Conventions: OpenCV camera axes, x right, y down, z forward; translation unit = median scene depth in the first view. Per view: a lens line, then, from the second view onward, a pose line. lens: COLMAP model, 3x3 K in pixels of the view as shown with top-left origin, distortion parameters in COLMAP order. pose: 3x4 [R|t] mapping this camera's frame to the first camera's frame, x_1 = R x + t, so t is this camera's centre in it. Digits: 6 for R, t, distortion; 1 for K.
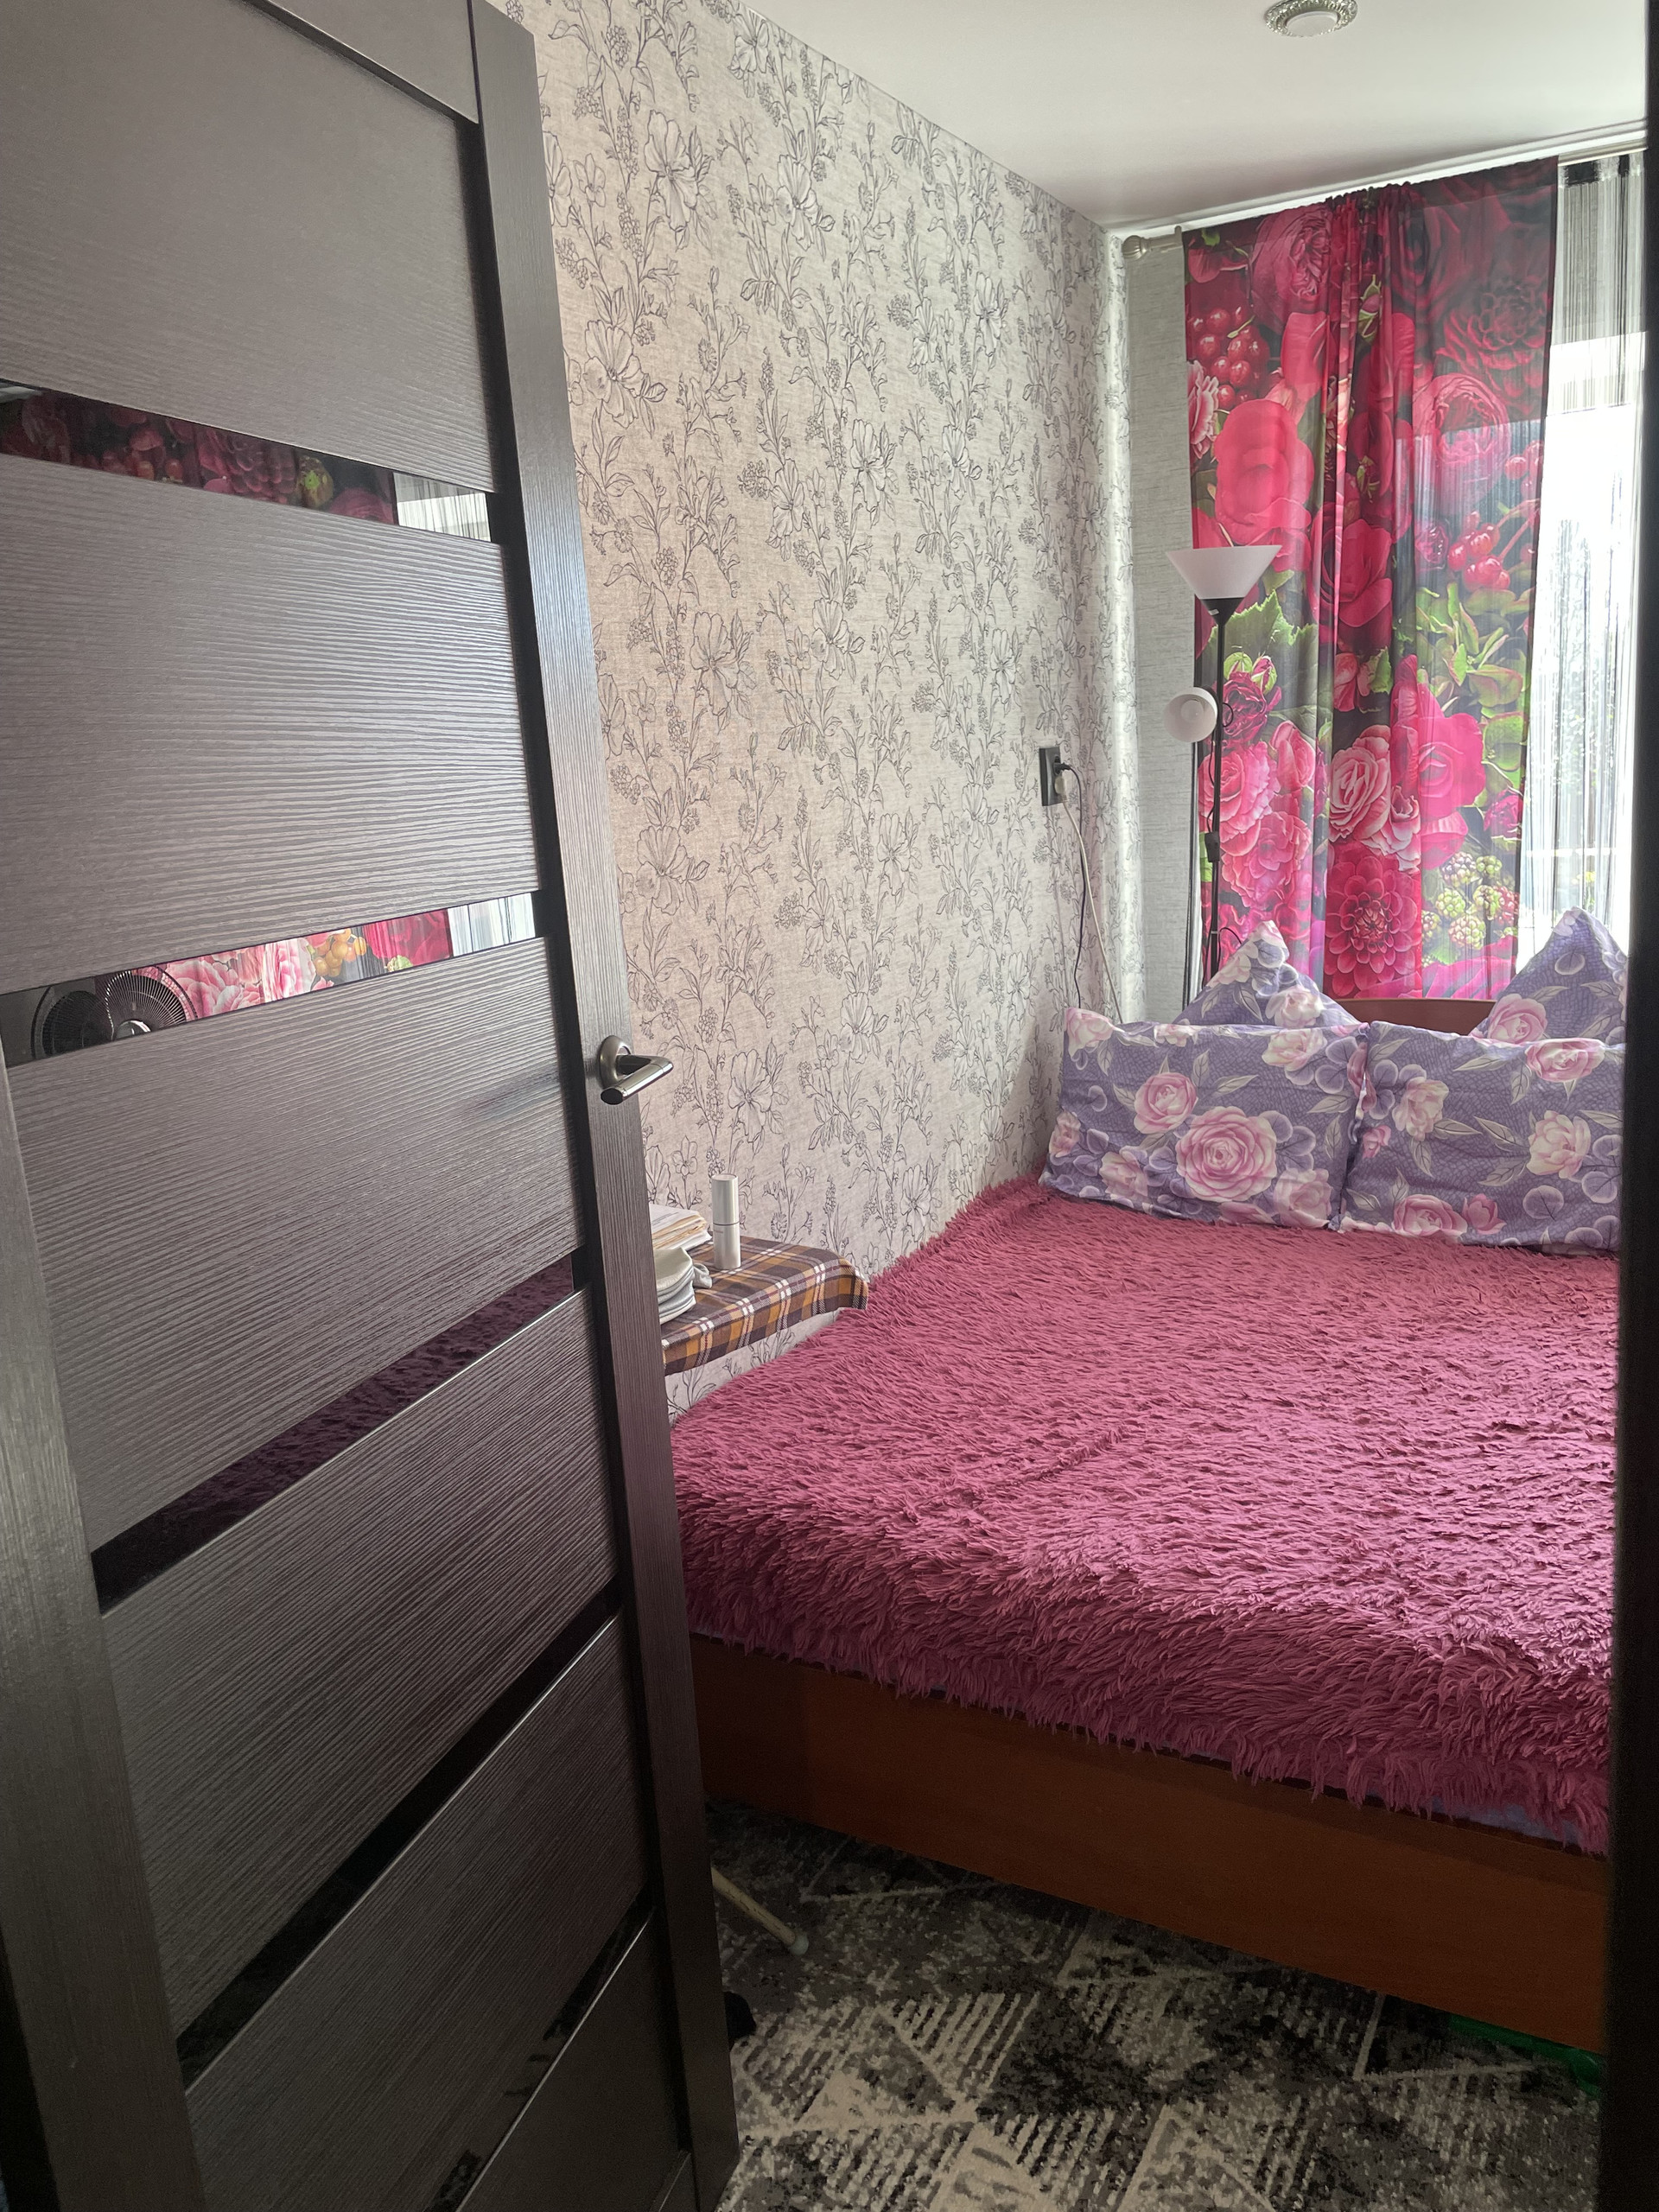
lens RADIAL K [[1689.6, 0, 829.6], [0, 1689.6, 1097.5], [0, 0, 1]] dist [0.101212, -0.134053]
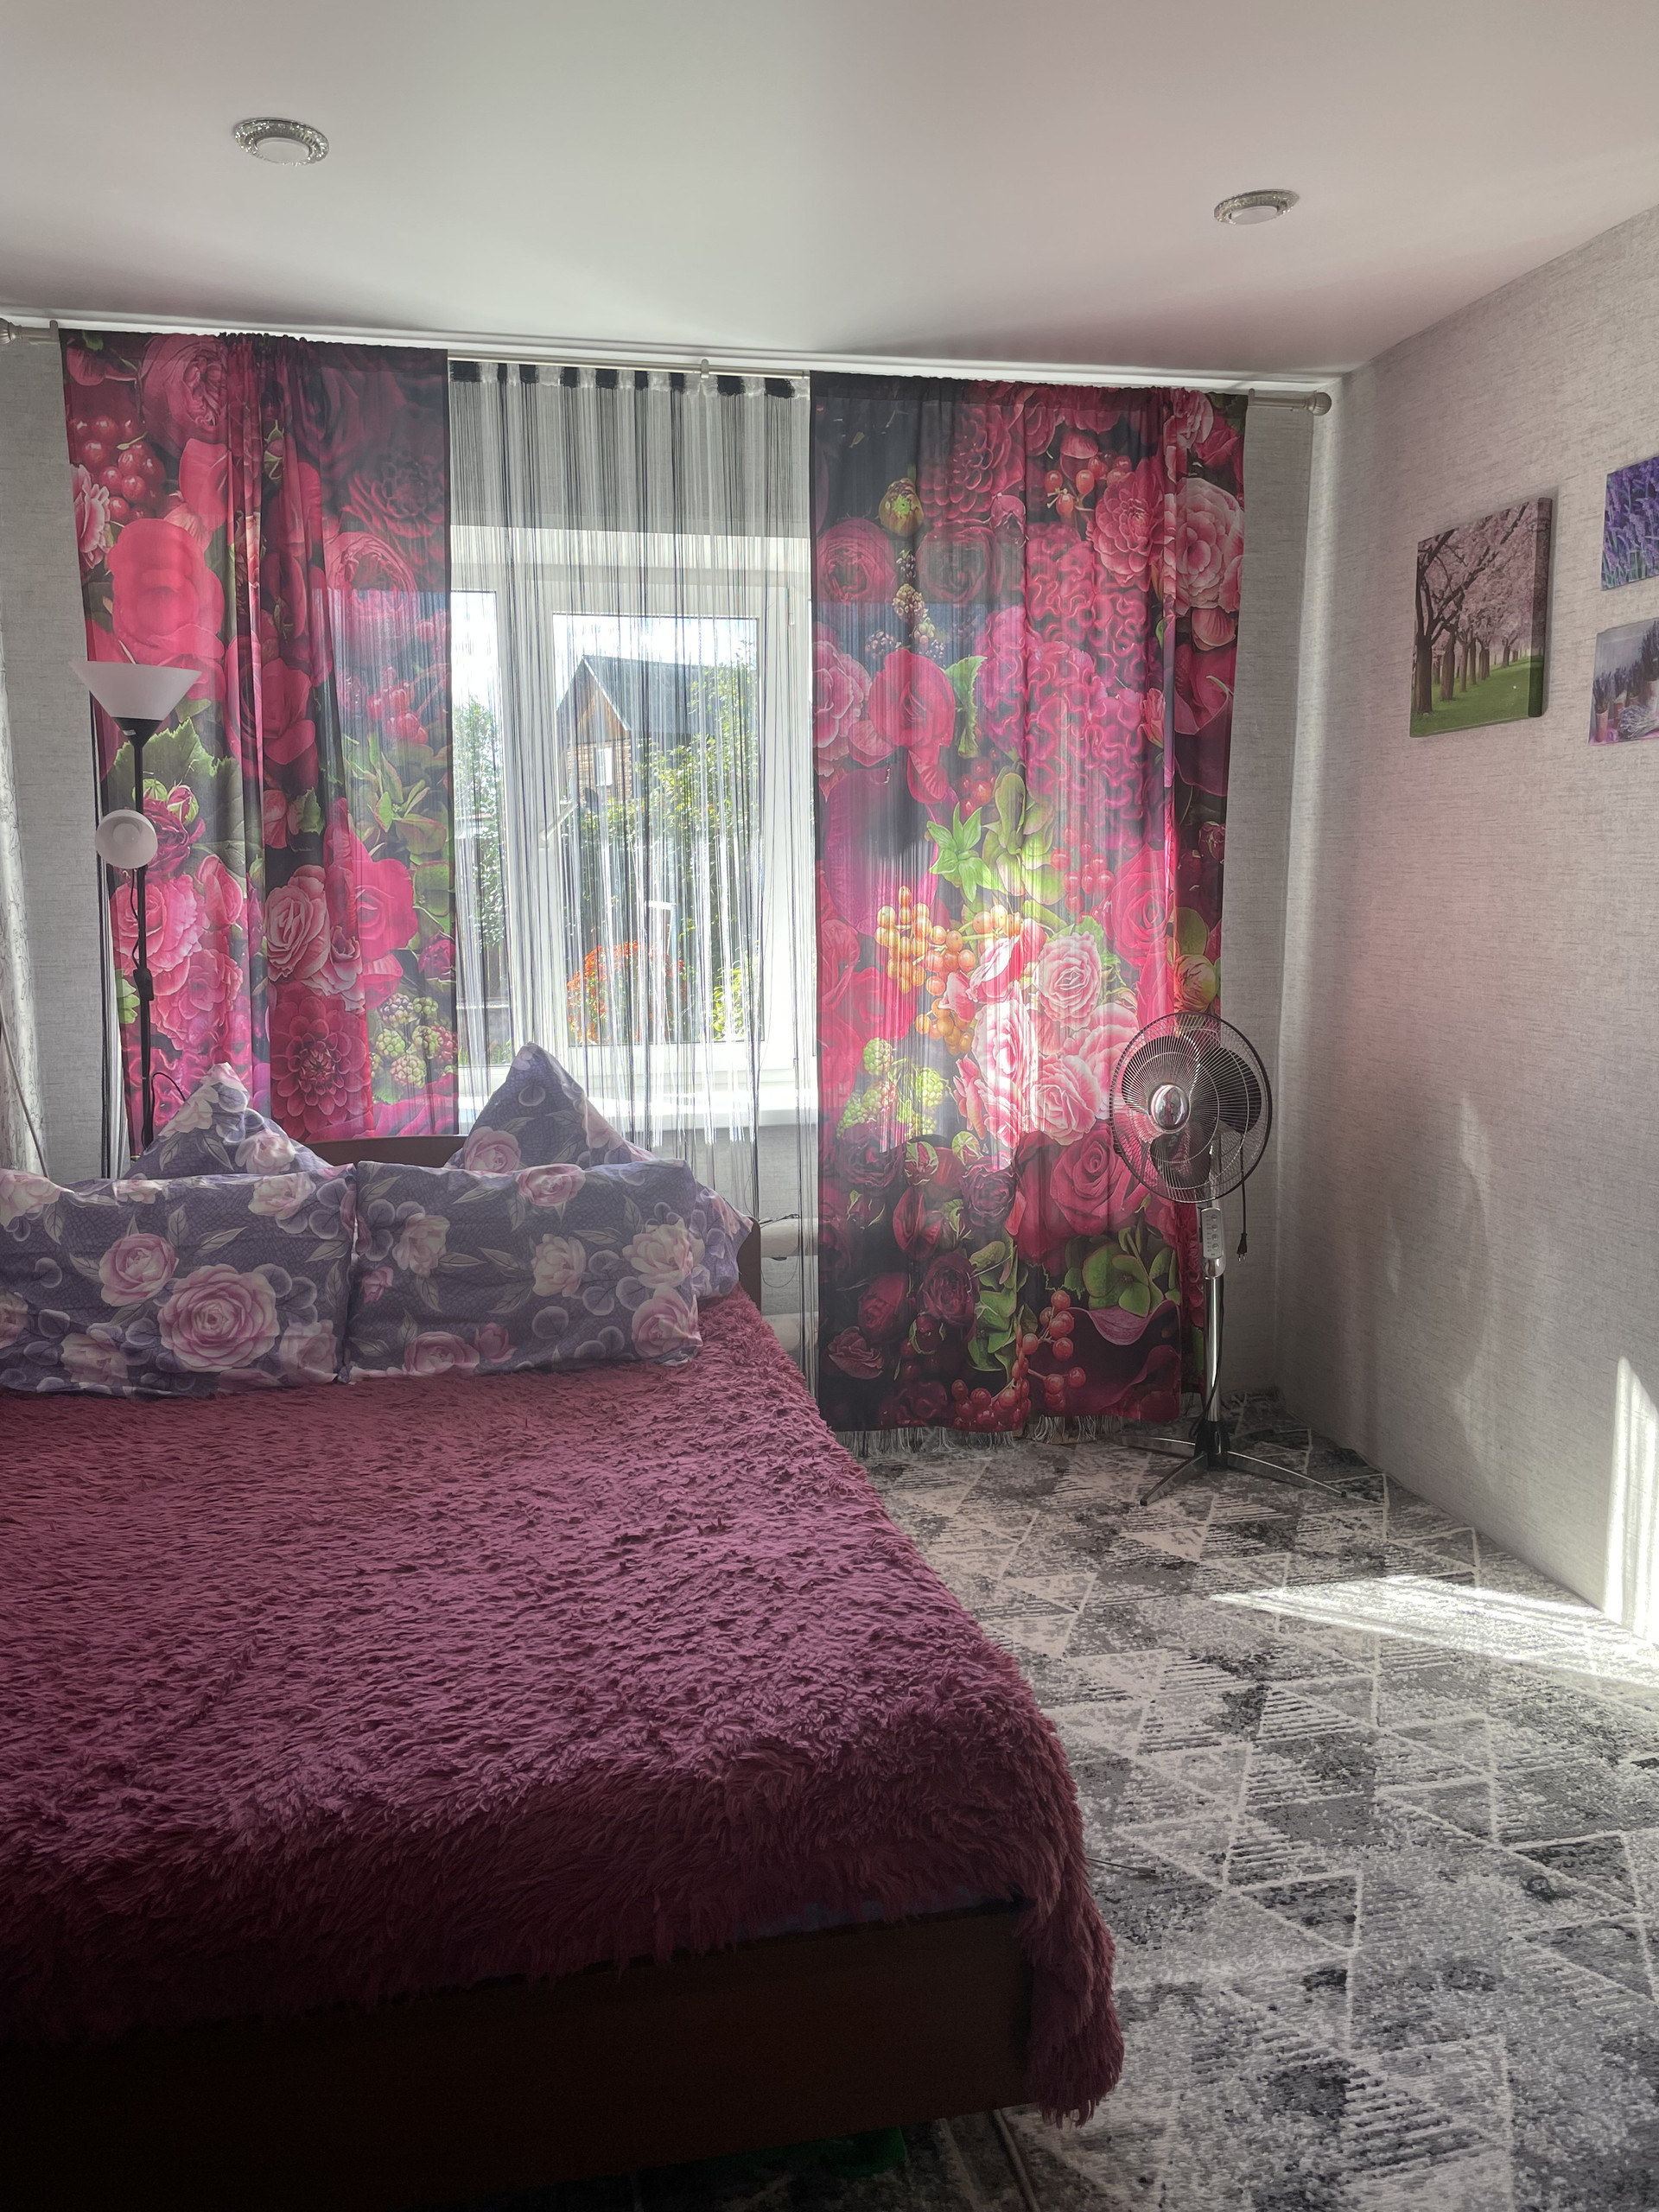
lens RADIAL K [[1689.6, 0, 825.2], [0, 1689.6, 1086.5], [0, 0, 1]] dist [0.101212, -0.134053]
pose [[0.750706, -0.031715, 0.659875, -0.121521], [0.097344, 0.993255, -0.063004, -0.000067], [-0.653426, 0.111532, 0.748729, 0.093494]]
